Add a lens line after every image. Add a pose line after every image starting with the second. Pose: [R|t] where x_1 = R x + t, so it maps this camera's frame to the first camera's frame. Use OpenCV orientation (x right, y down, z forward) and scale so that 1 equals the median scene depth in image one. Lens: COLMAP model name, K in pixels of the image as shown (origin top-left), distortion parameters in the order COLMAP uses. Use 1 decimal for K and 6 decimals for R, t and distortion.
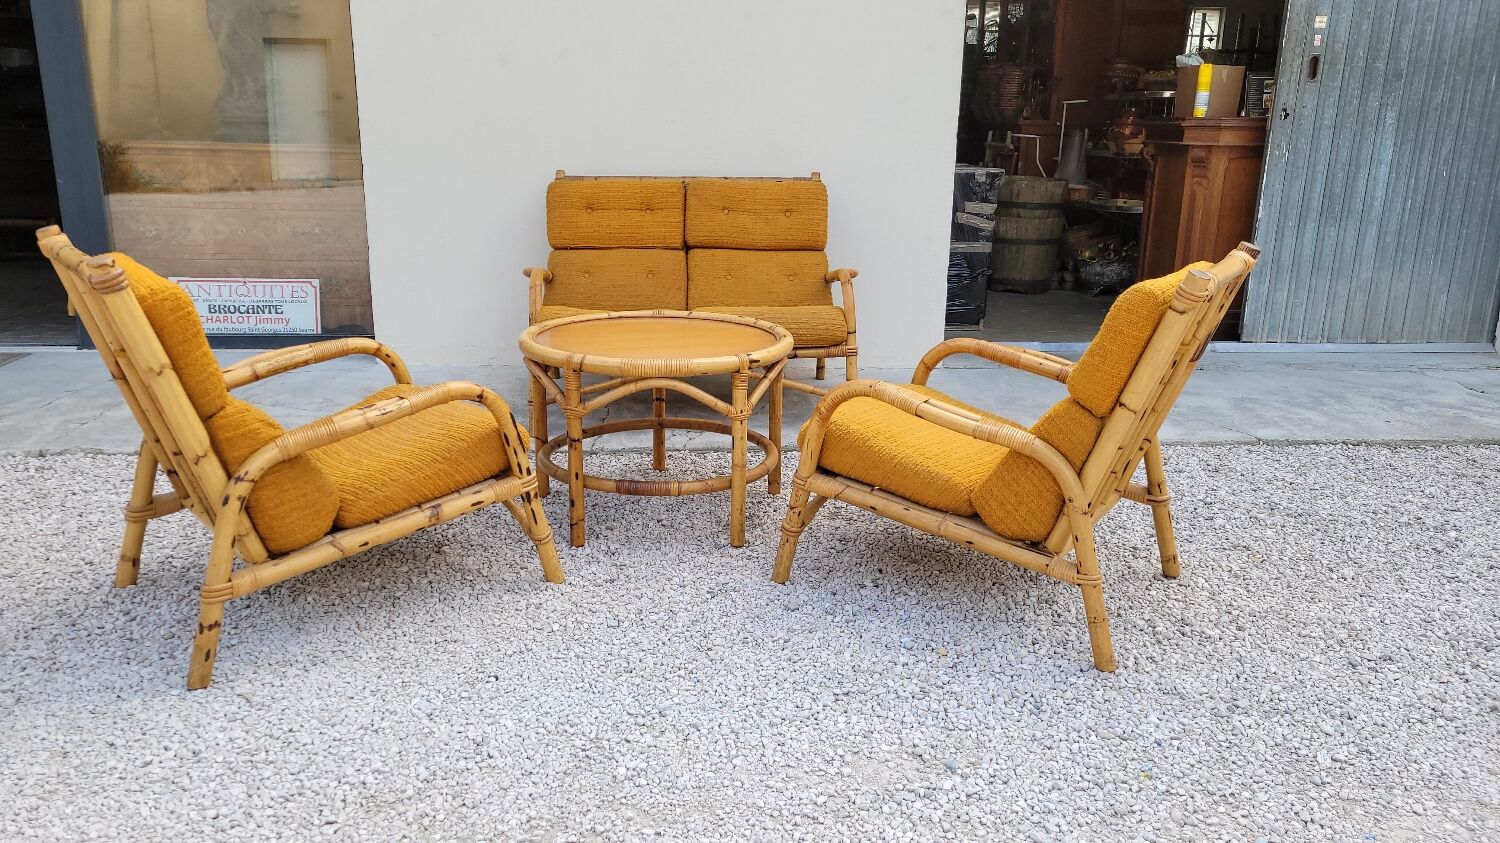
lens RADIAL K [[1143.1, 0, 738.7], [0, 1143.1, 461.5], [0, 0, 1]] dist [0.062129, -0.043290]
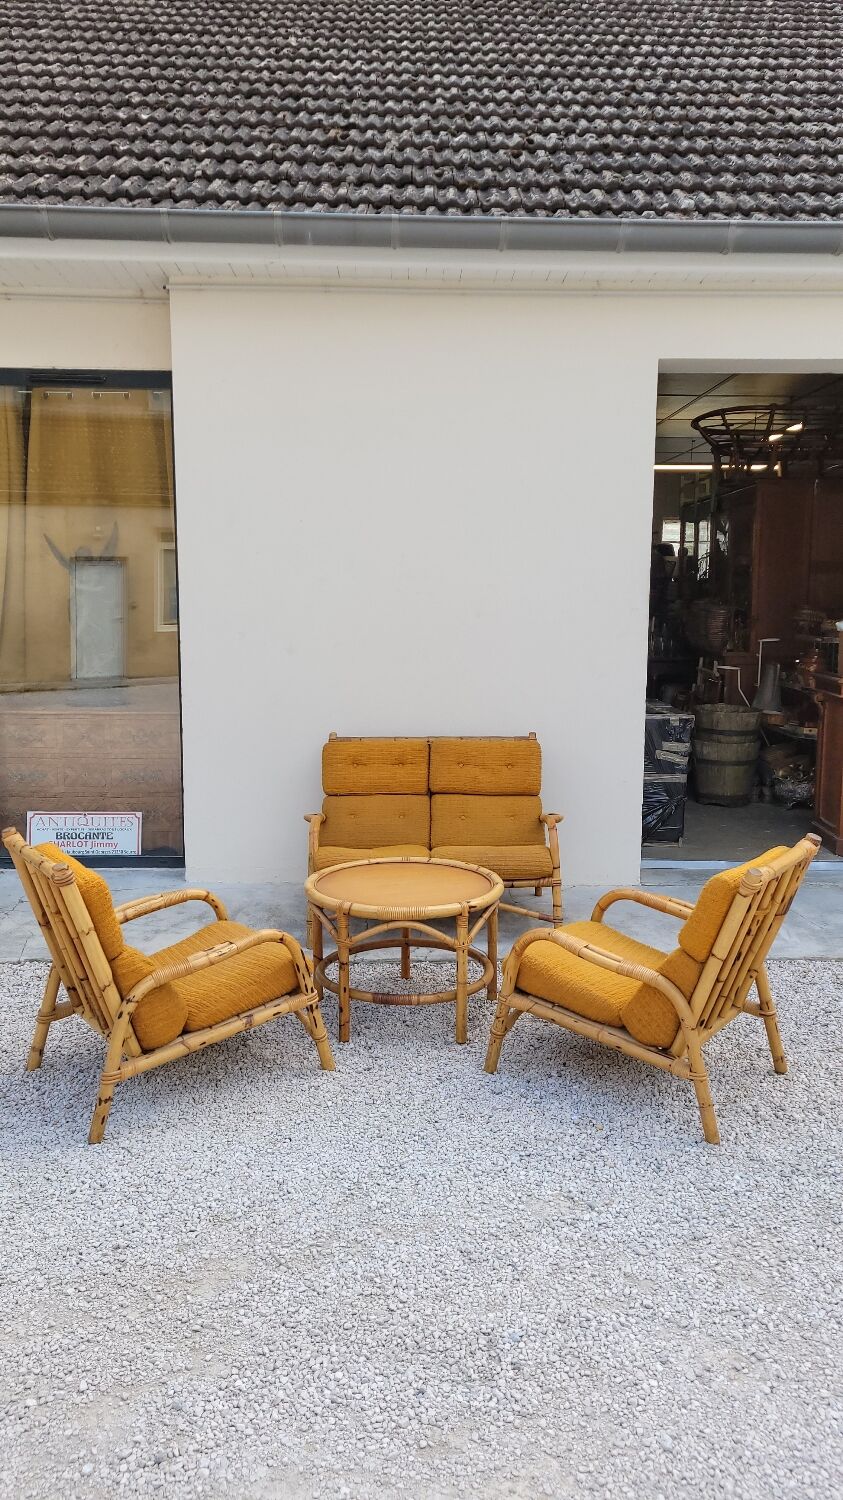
lens RADIAL K [[1143.1, 0, 418.8], [0, 1143.1, 753.6], [0, 0, 1]] dist [0.062129, -0.043290]
pose [[0.997714, -0.004351, -0.067435, 0.048785], [-0.005647, 0.989066, -0.147362, -0.074804], [0.067339, 0.147406, 0.986781, -0.460031]]
